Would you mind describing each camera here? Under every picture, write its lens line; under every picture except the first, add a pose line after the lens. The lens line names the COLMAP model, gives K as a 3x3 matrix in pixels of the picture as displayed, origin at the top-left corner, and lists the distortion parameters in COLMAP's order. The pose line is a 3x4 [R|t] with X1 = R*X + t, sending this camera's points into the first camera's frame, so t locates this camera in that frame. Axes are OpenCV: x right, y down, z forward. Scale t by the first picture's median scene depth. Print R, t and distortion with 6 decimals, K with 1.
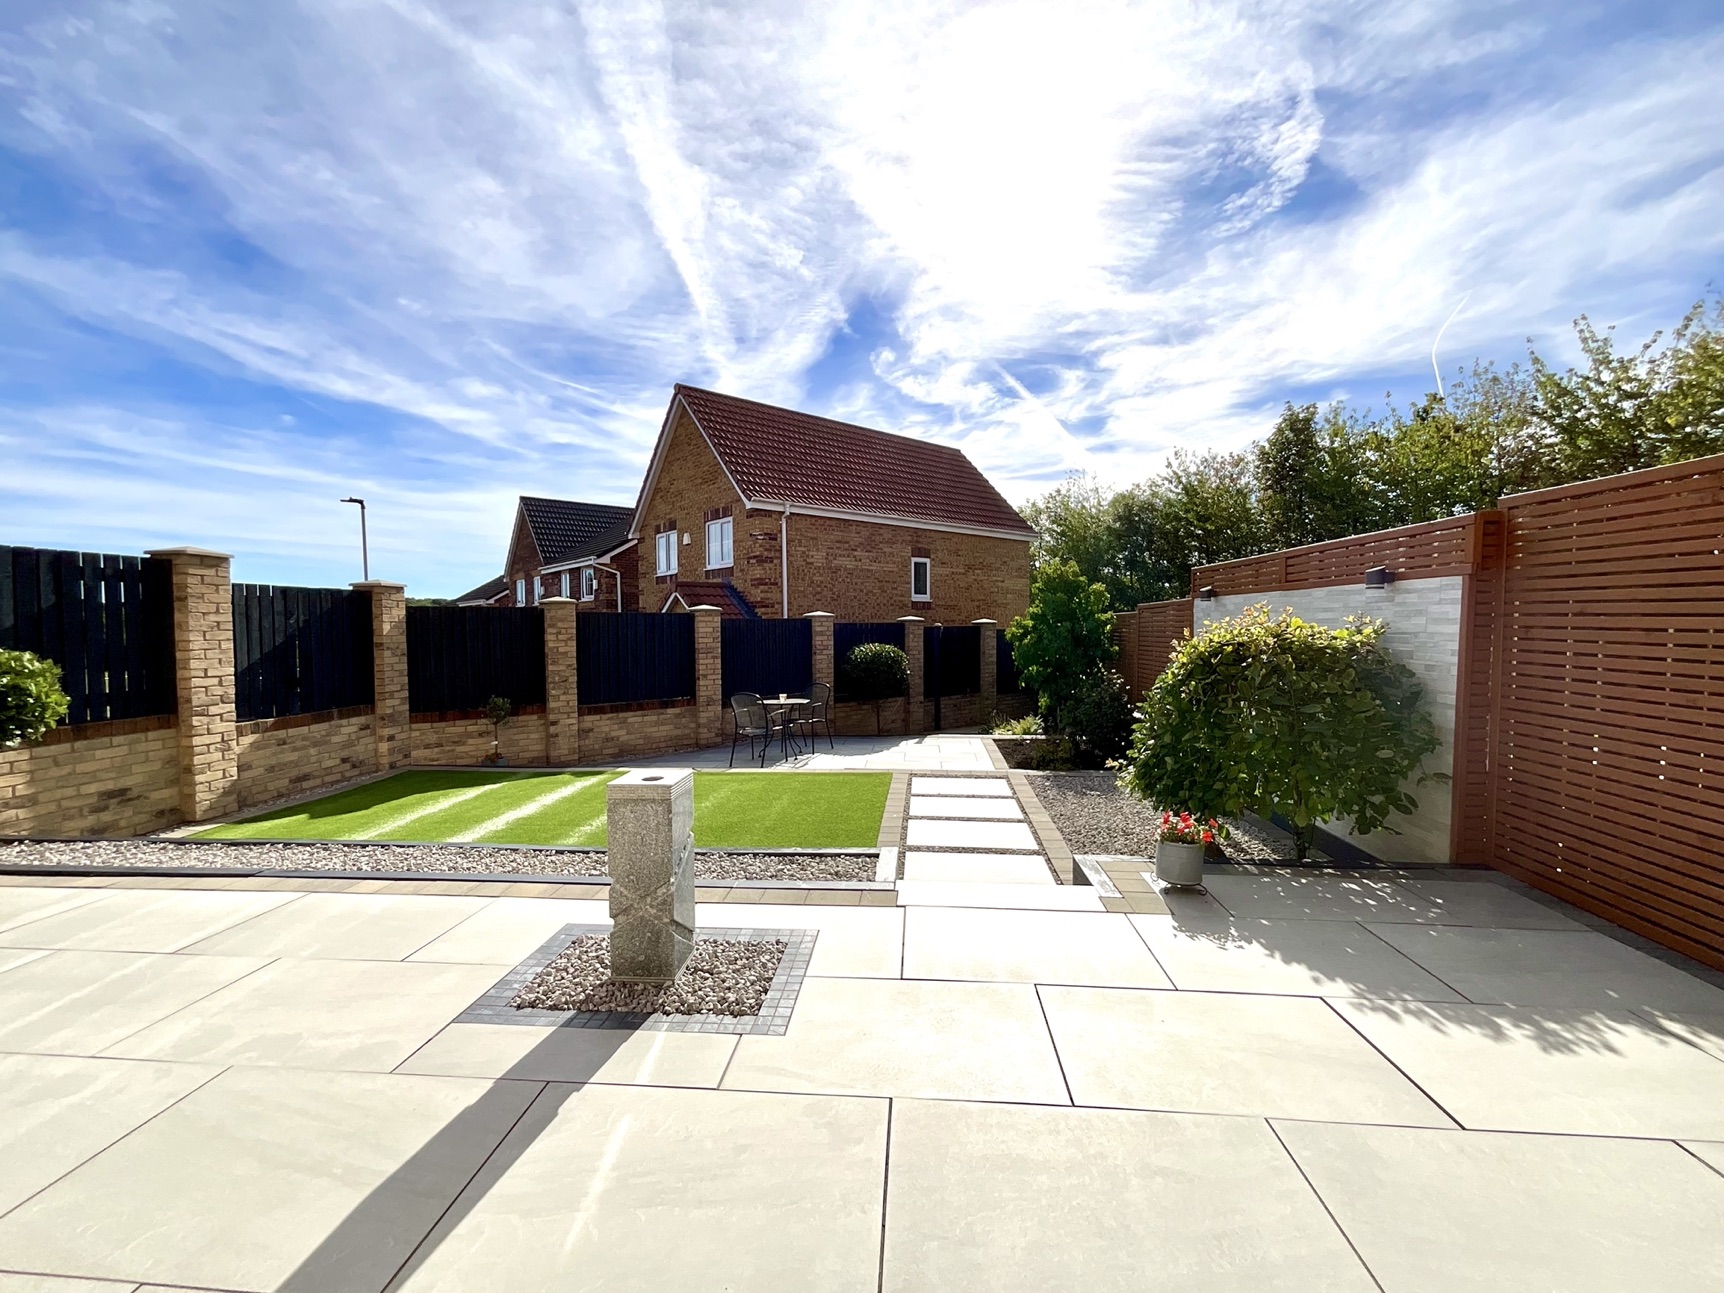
lens RADIAL K [[697.9, 0, 858.7], [0, 697.9, 642.8], [0, 0, 1]] dist [-0.003743, -0.000187]
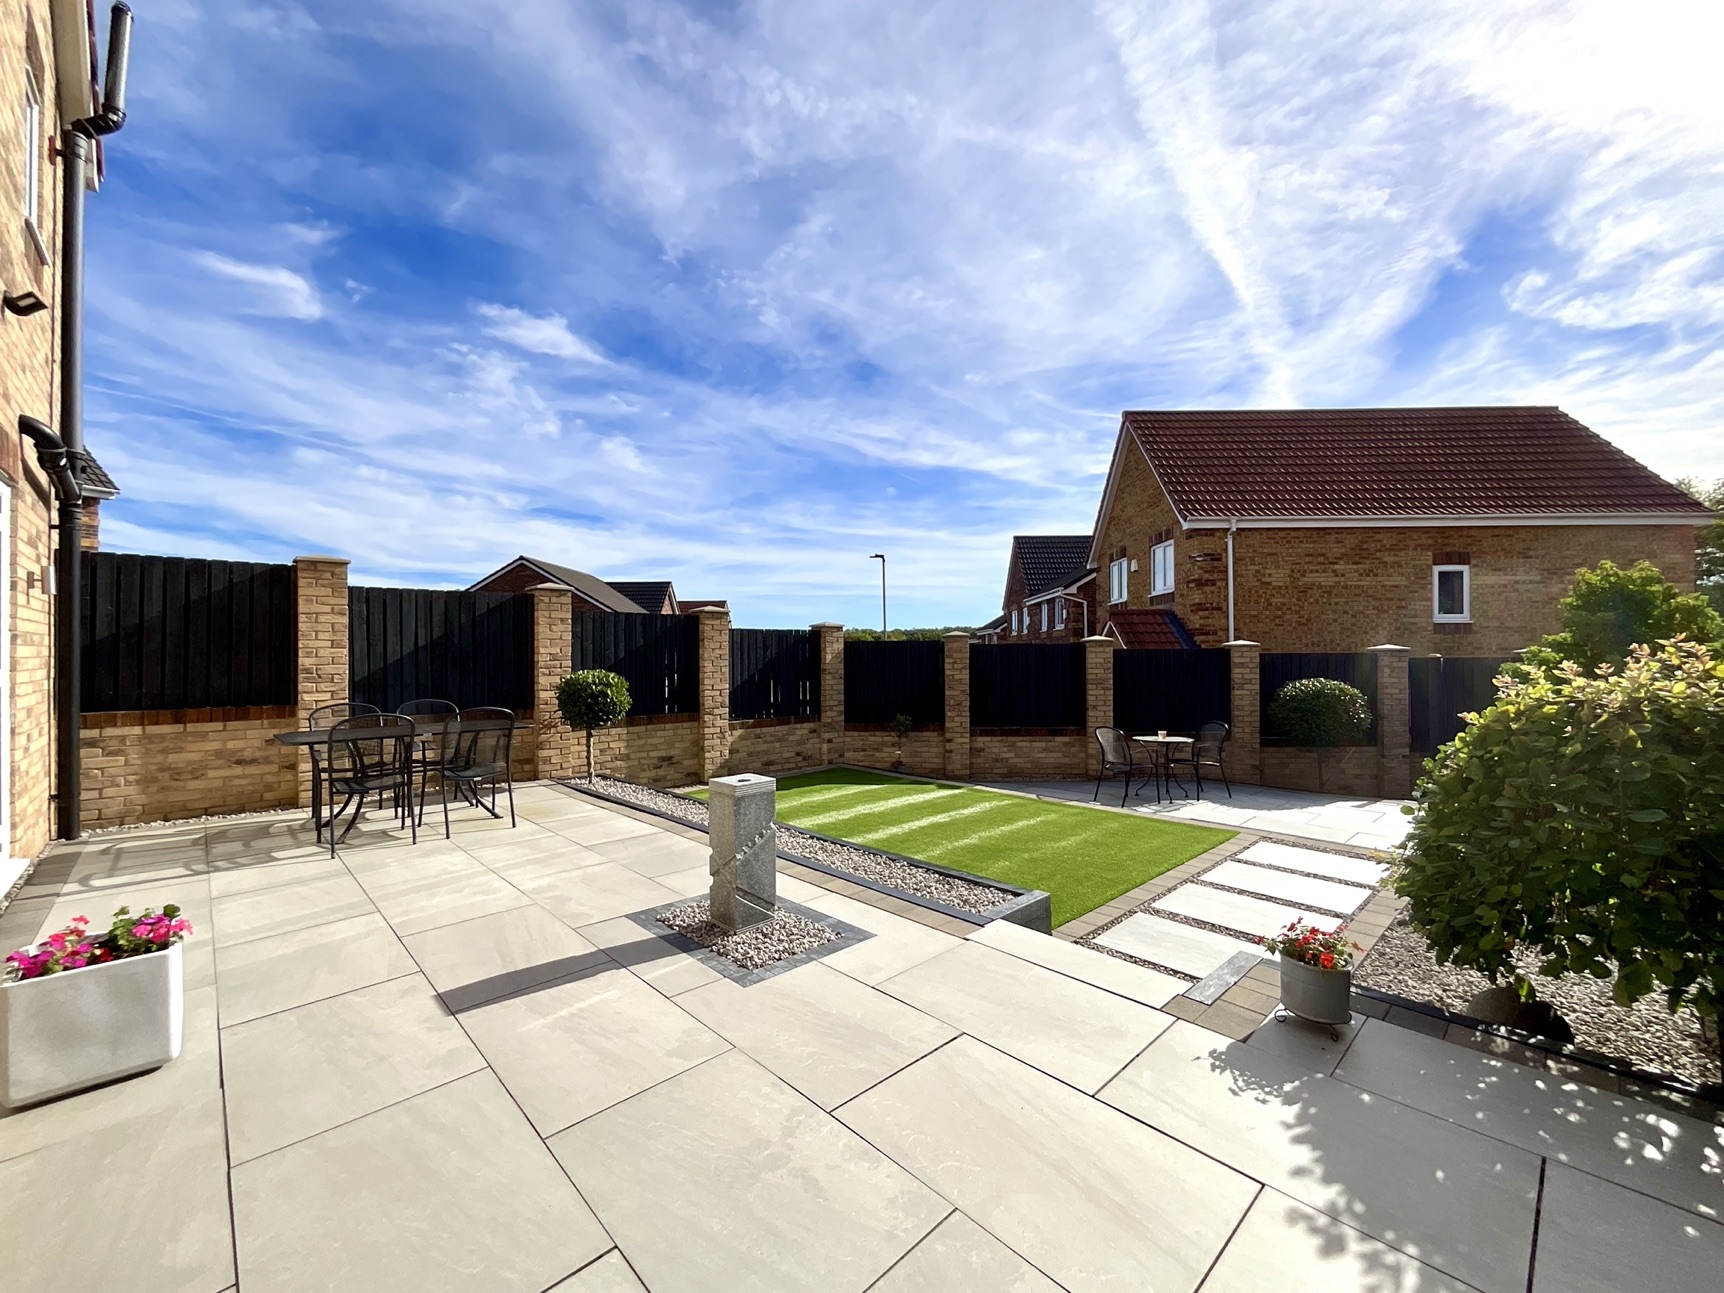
lens RADIAL K [[696.5, 0, 862.4], [0, 696.5, 650.1], [0, 0, 1]] dist [0.000282, 0.000163]
pose [[0.749955, 0.001293, -0.661487, 0.245976], [-0.017720, 0.999678, -0.018137, -0.012579], [0.661251, 0.025324, 0.749737, 0.041209]]
